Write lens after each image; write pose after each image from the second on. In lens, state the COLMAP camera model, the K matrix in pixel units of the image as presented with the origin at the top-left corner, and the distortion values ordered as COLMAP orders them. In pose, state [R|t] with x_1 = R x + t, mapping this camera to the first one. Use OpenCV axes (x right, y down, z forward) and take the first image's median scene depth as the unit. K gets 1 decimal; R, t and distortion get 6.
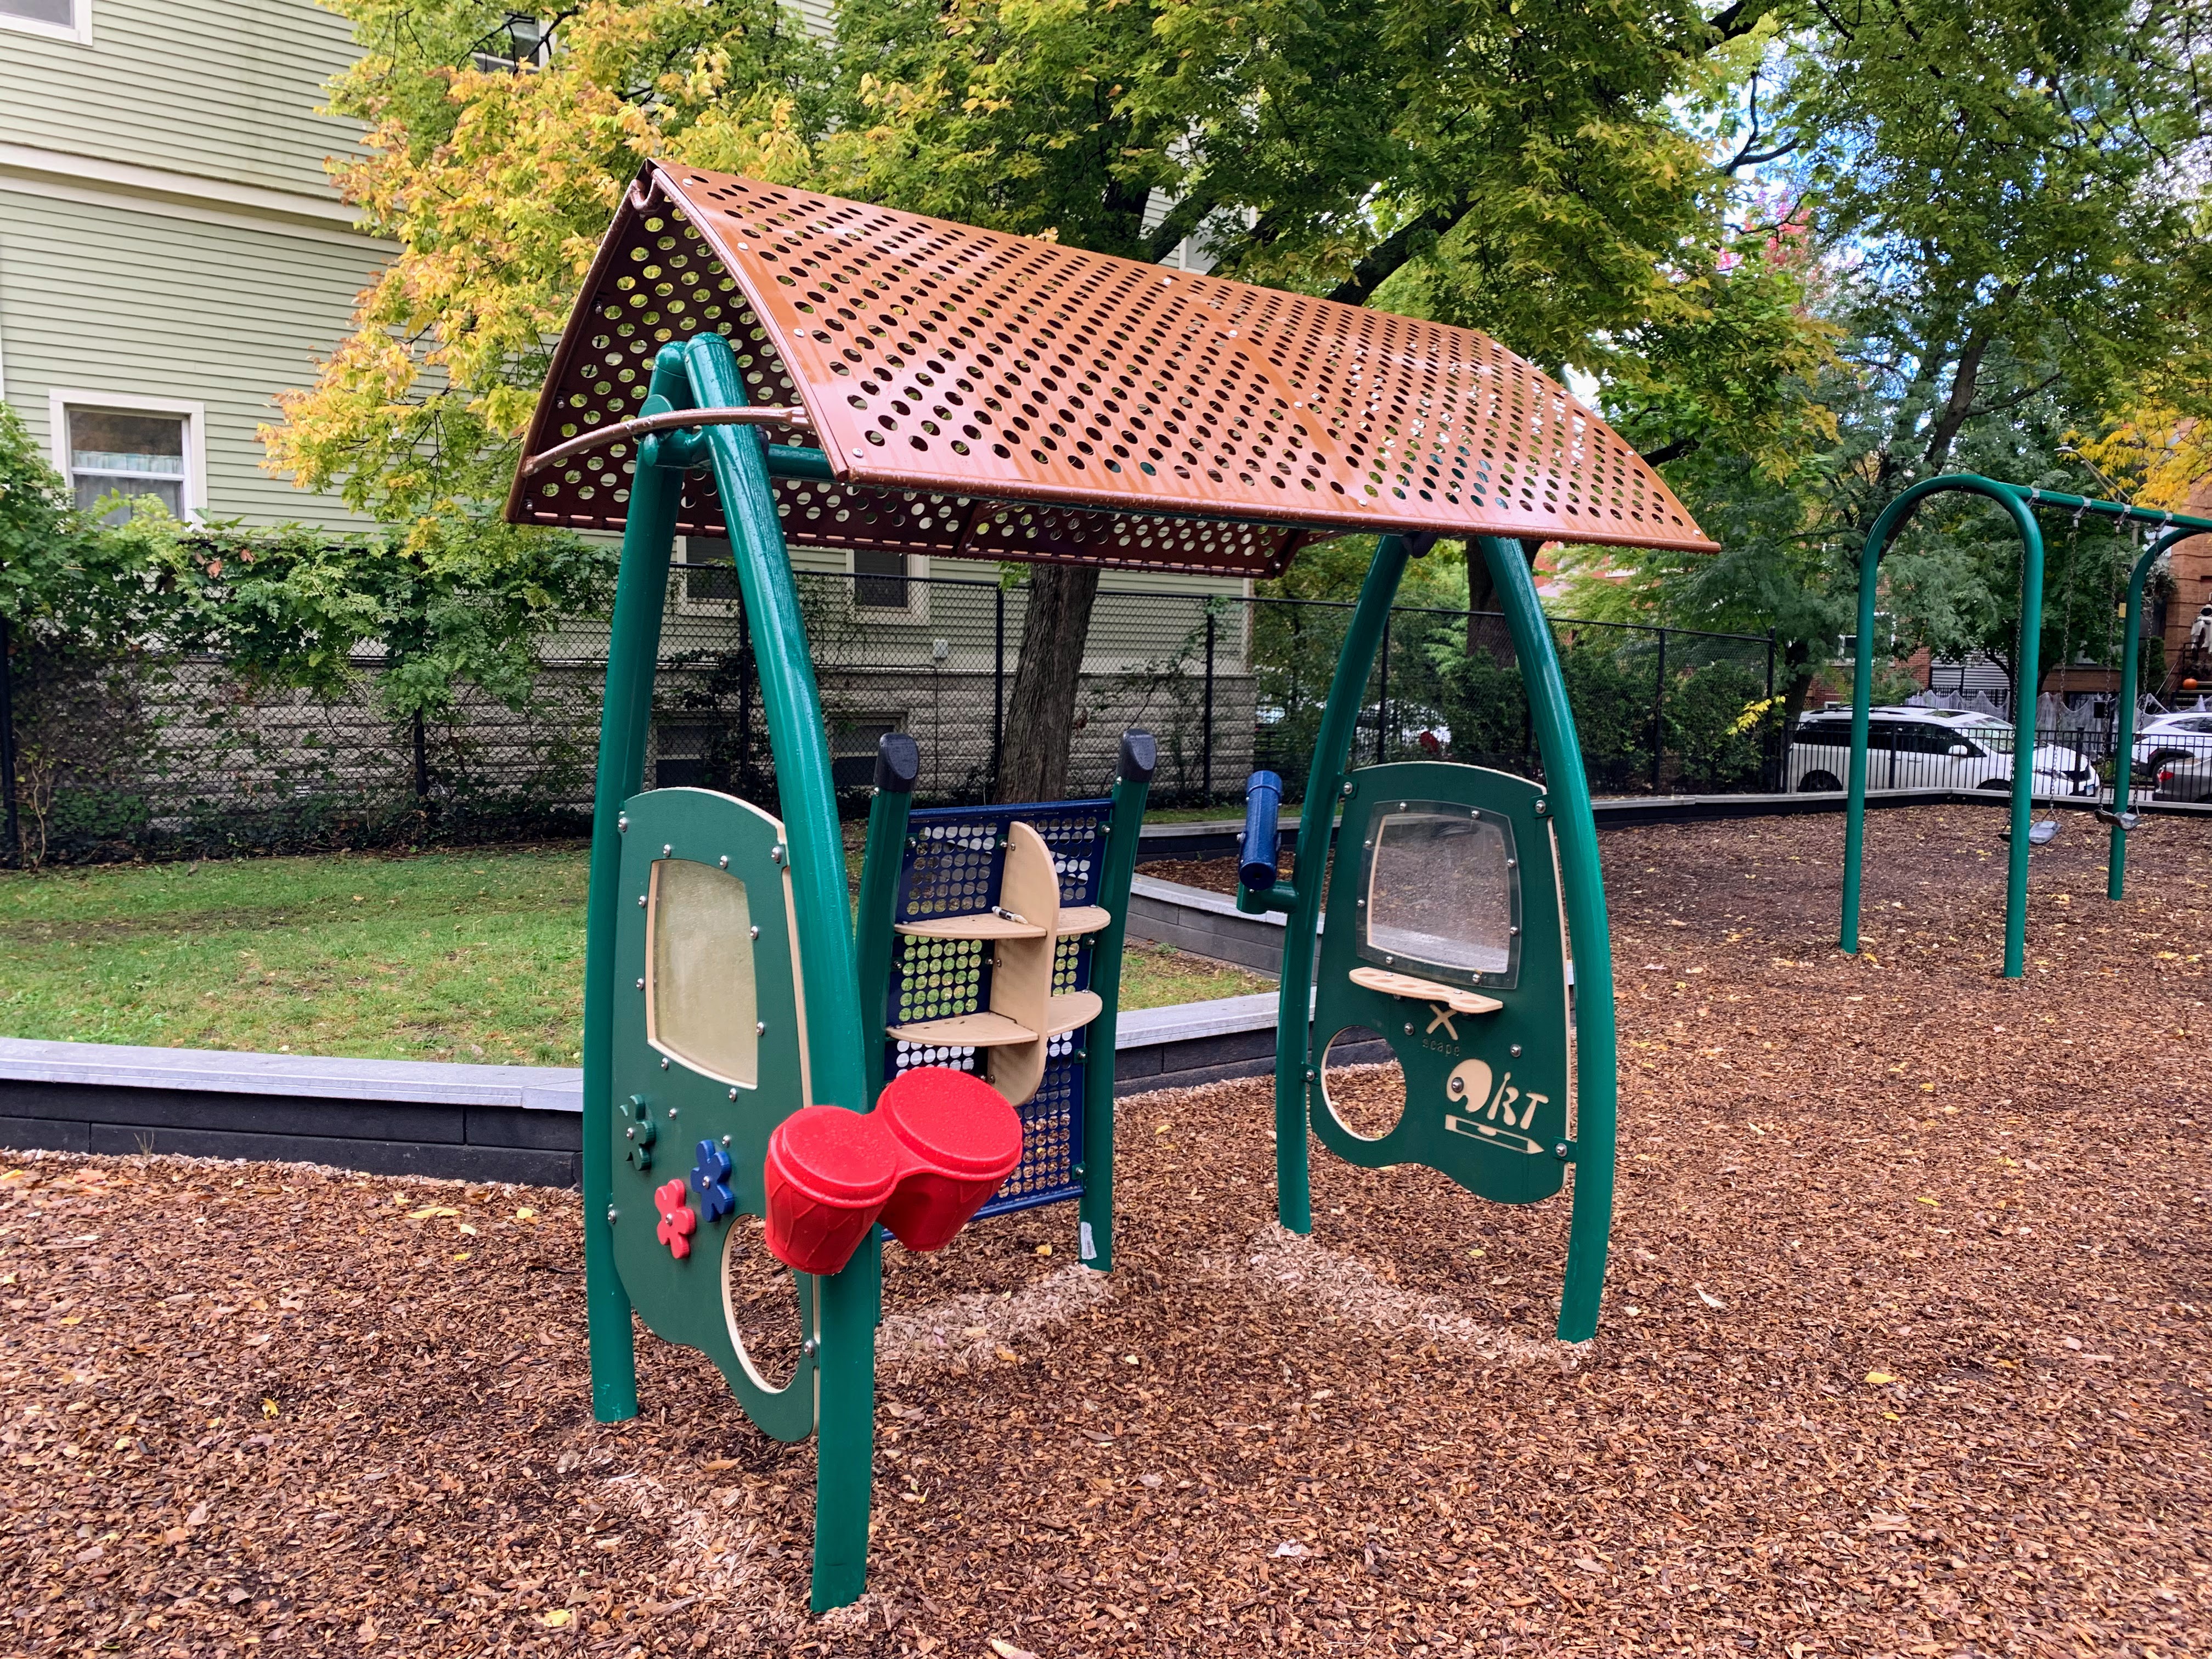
lens RADIAL K [[1674.0, 0, 1100.9], [0, 1674.0, 828.0], [0, 0, 1]] dist [0.014029, -0.001652]
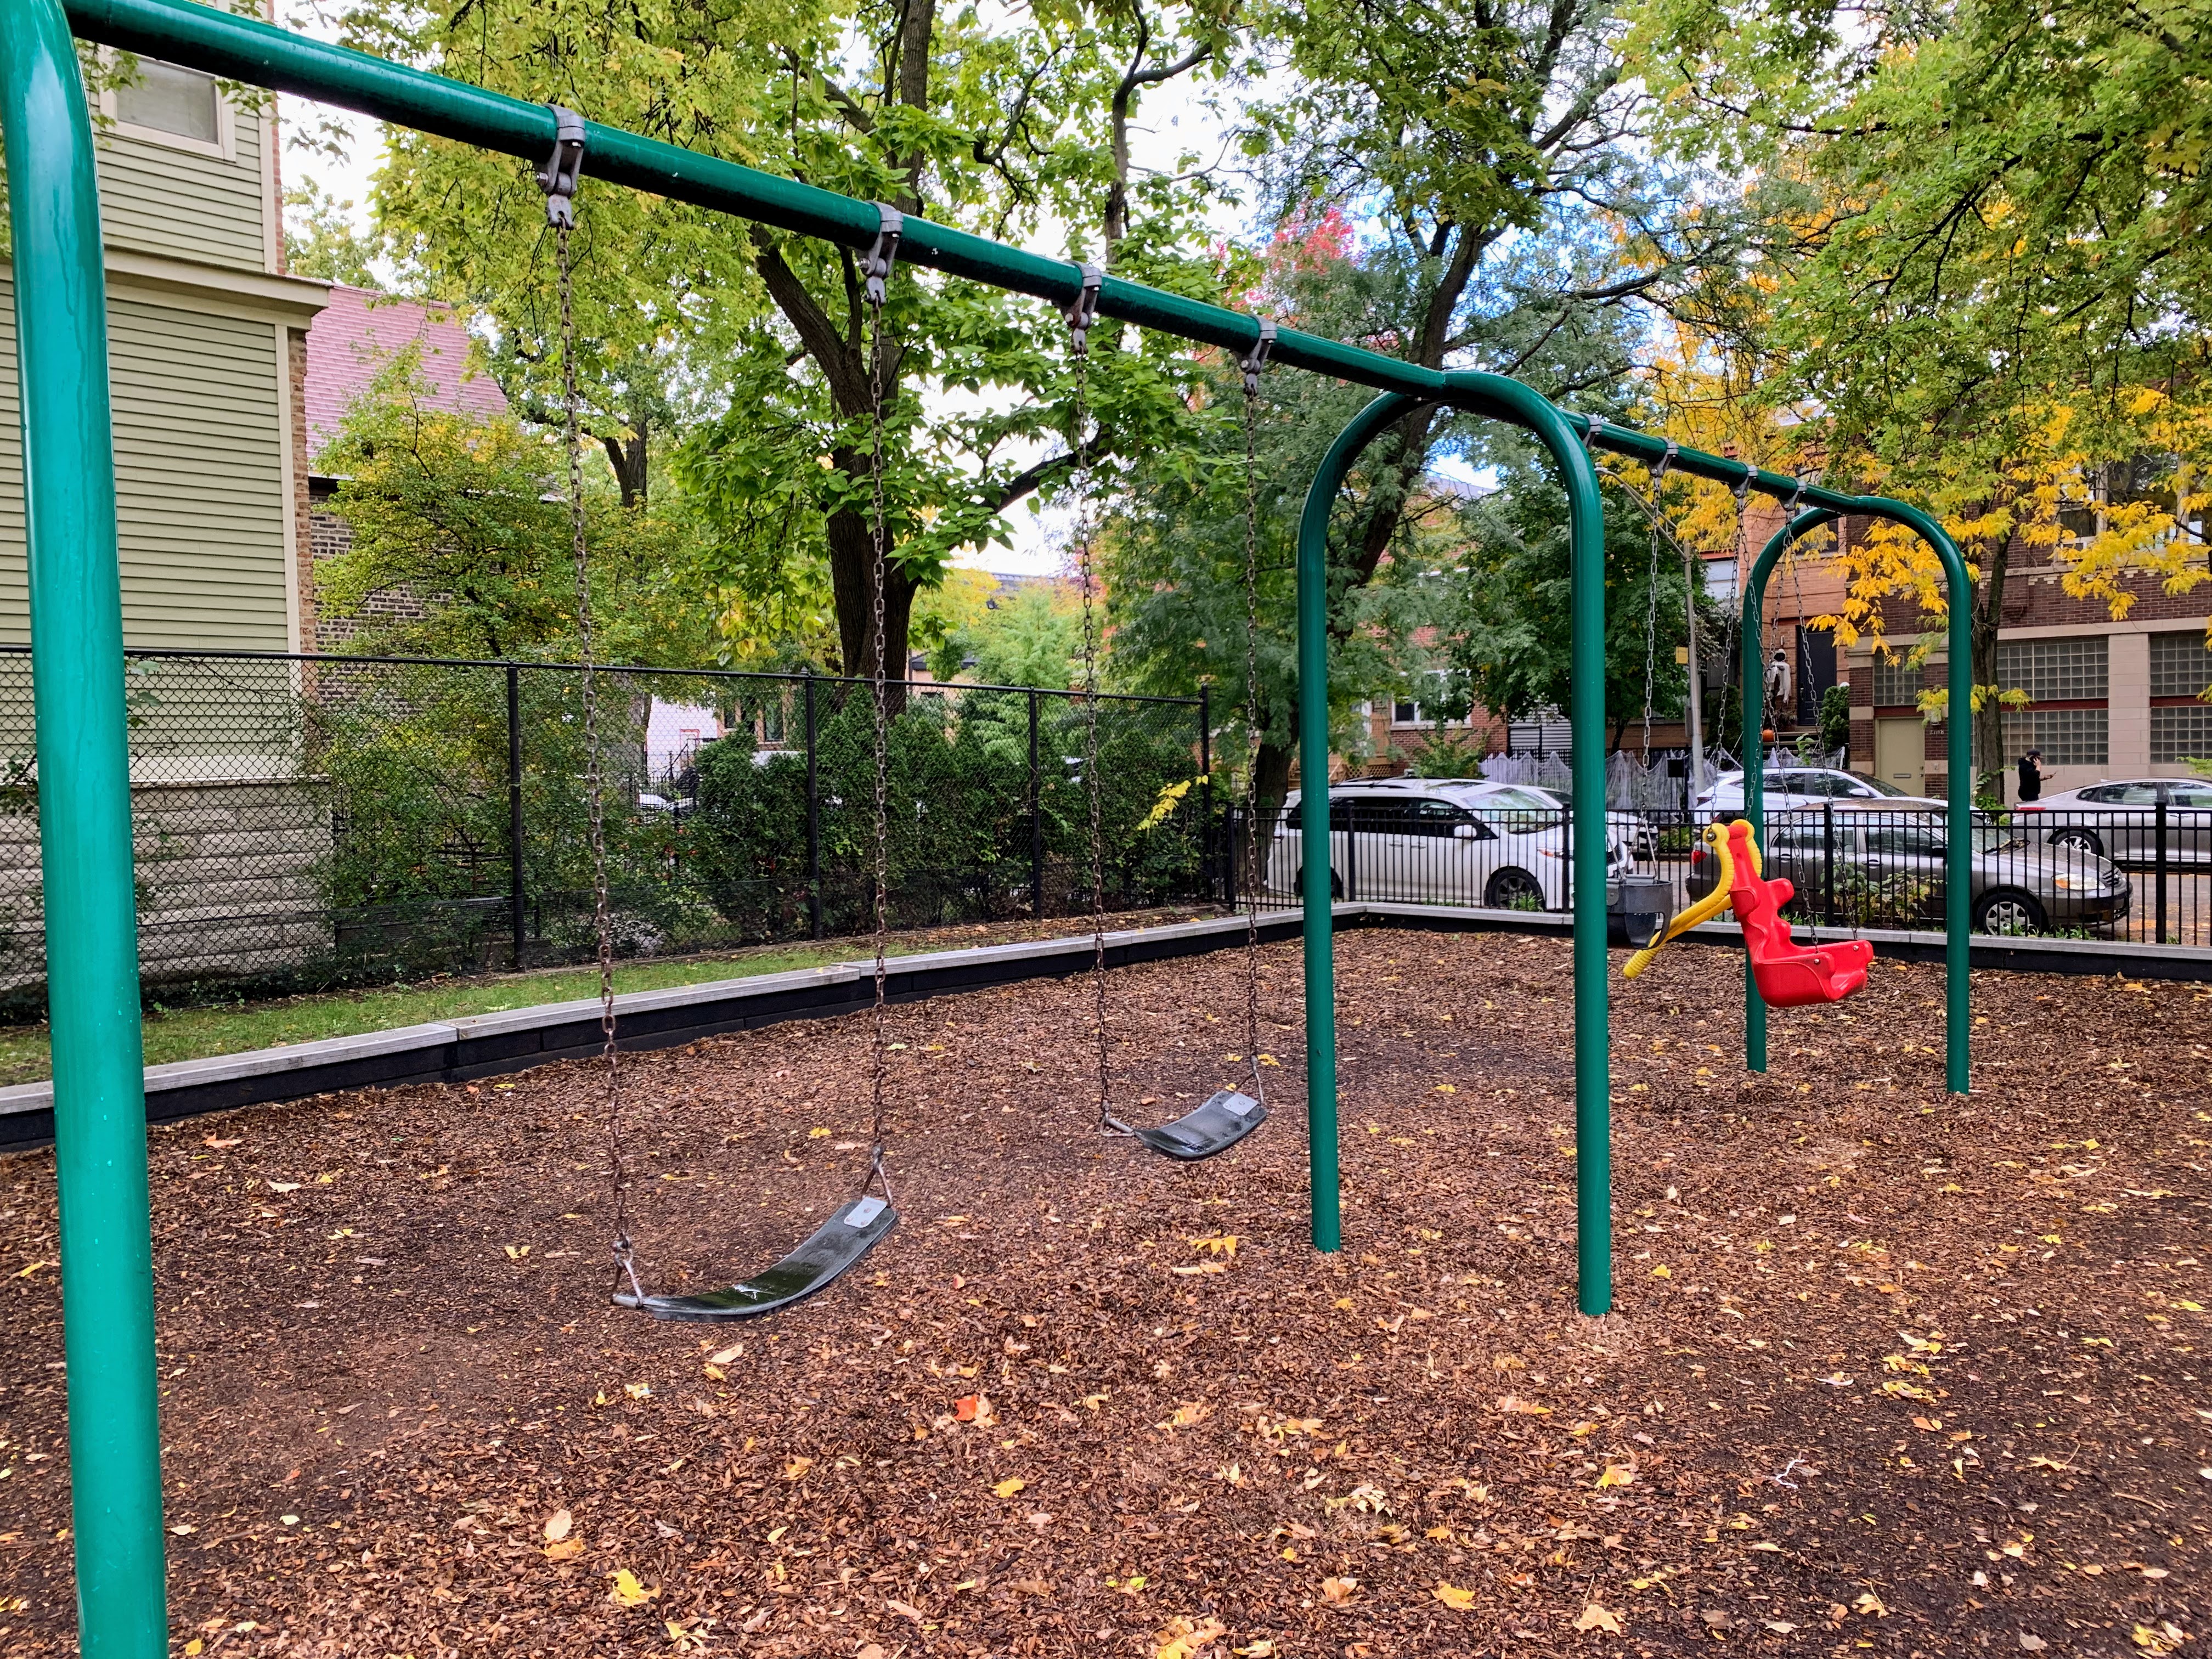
lens RADIAL K [[1674.0, 0, 1110.2], [0, 1674.0, 828.6], [0, 0, 1]] dist [0.014029, -0.001652]
pose [[0.984745, -0.044681, 0.168167, 0.214079], [0.052695, 0.997663, -0.043498, -0.022300], [-0.165830, 0.051696, 0.984798, 0.253147]]
